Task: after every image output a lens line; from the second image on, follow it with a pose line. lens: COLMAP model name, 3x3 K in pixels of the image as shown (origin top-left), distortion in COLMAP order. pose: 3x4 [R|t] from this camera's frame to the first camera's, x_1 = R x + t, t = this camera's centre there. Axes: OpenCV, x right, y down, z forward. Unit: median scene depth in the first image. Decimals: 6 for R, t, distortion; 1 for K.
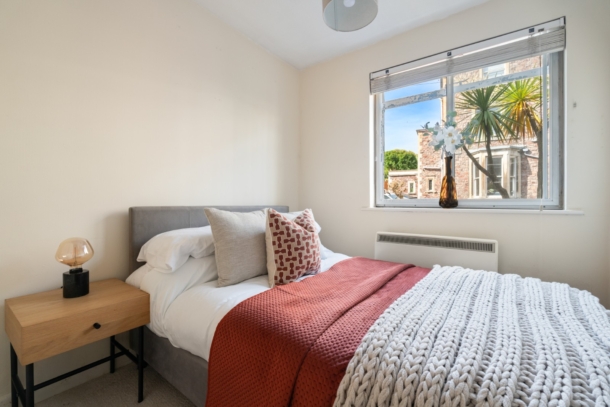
lens RADIAL K [[266.2, 0, 305.0], [0, 266.2, 203.5], [0, 0, 1]] dist [-0.002734, -0.000481]
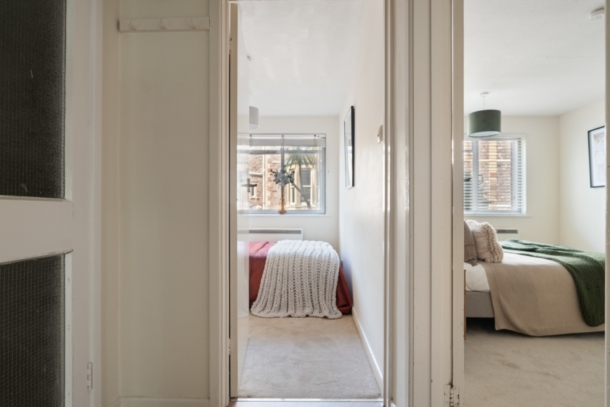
lens RADIAL K [[321.1, 0, 303.7], [0, 321.1, 209.8], [0, 0, 1]] dist [-0.004574, -0.001801]
pose [[0.820051, -0.000692, 0.572289, -0.780788], [0.000036, 0.999999, 0.001157, -0.020669], [-0.572290, -0.000928, 0.820051, -1.171905]]
